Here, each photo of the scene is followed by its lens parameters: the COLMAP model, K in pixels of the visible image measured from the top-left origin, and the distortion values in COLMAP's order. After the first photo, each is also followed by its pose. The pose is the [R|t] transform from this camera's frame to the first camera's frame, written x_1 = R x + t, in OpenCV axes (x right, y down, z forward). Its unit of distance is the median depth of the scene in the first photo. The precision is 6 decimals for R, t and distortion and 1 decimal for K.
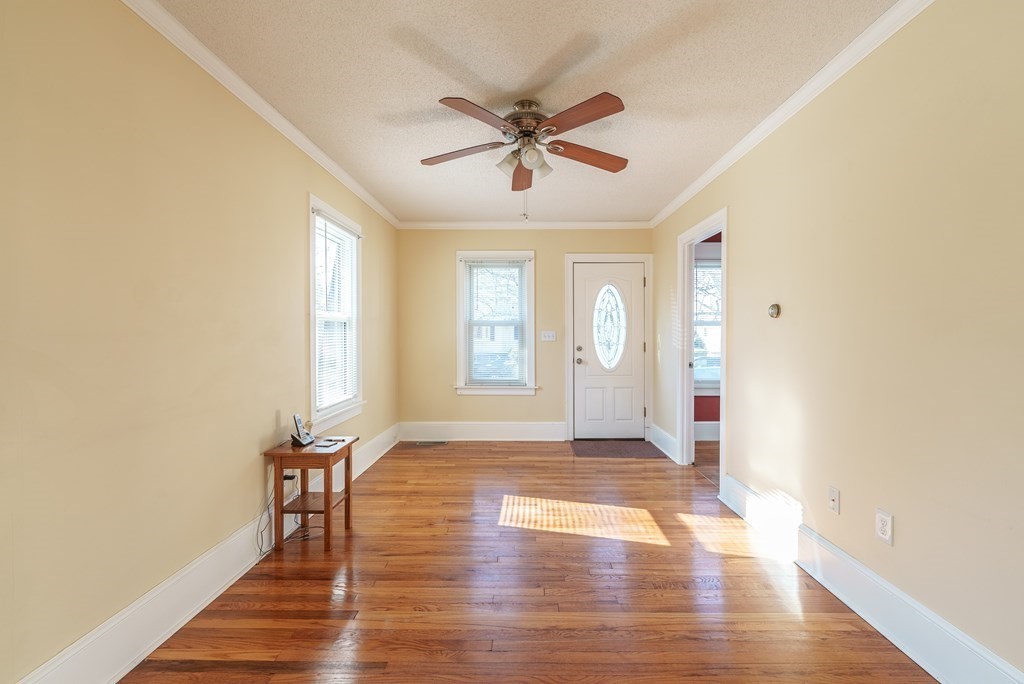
lens RADIAL K [[427.3, 0, 527.3], [0, 427.3, 343.3], [0, 0, 1]] dist [0.000266, -0.000569]
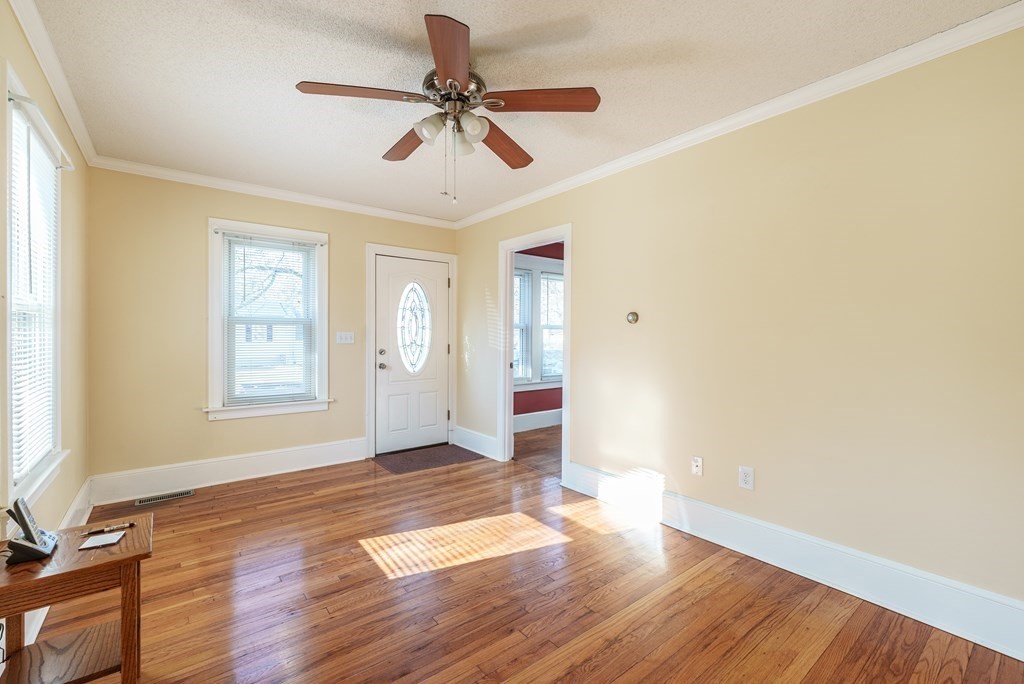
lens RADIAL K [[427.3, 0, 512.5], [0, 427.3, 340.5], [0, 0, 1]] dist [0.000266, -0.000569]
pose [[0.782982, -0.004083, 0.622031, -0.270711], [0.009022, 0.999948, -0.004793, -0.005764], [-0.621979, 0.009365, 0.782978, 0.172281]]
